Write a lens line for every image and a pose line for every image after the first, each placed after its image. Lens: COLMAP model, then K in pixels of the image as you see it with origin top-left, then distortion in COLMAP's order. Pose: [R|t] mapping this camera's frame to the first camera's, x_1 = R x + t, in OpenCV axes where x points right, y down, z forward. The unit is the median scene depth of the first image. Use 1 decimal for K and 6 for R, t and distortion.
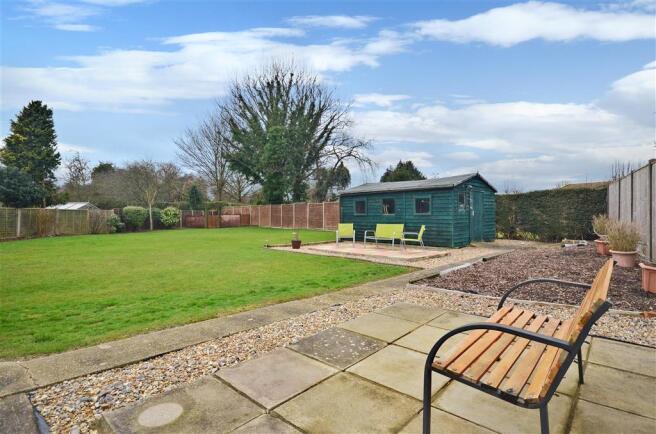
lens RADIAL K [[334.1, 0, 329.7], [0, 334.1, 214.5], [0, 0, 1]] dist [0.003026, 0.000302]
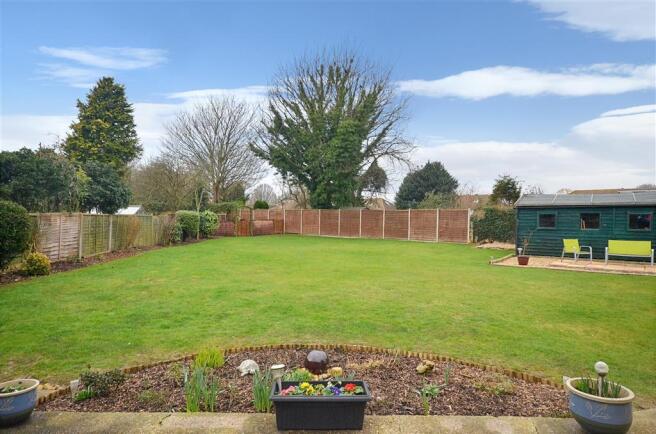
lens RADIAL K [[394.8, 0, 325.1], [0, 394.8, 213.4], [0, 0, 1]] dist [0.000344, 0.000034]
pose [[0.983698, 0.013416, 0.179326, -0.598288], [-0.012531, 0.999903, -0.006071, -0.022302], [-0.179390, 0.003725, 0.983771, -0.004959]]
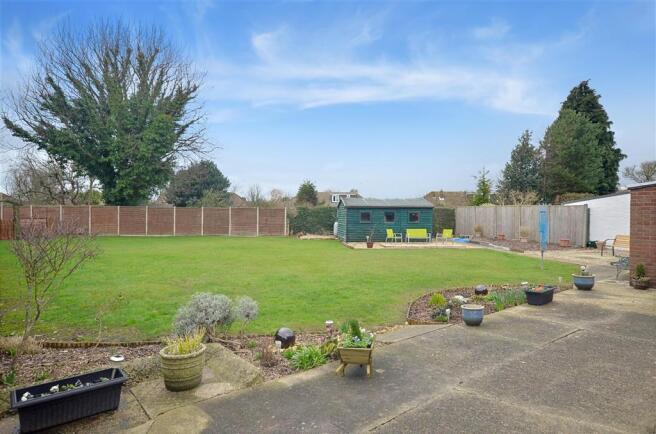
lens RADIAL K [[394.8, 0, 328.9], [0, 394.8, 217.9], [0, 0, 1]] dist [0.000344, 0.000034]
pose [[0.616377, -0.000629, 0.787451, -1.032222], [-0.009221, 0.999925, 0.008017, -0.024338], [-0.787398, -0.012203, 0.616325, 0.092037]]
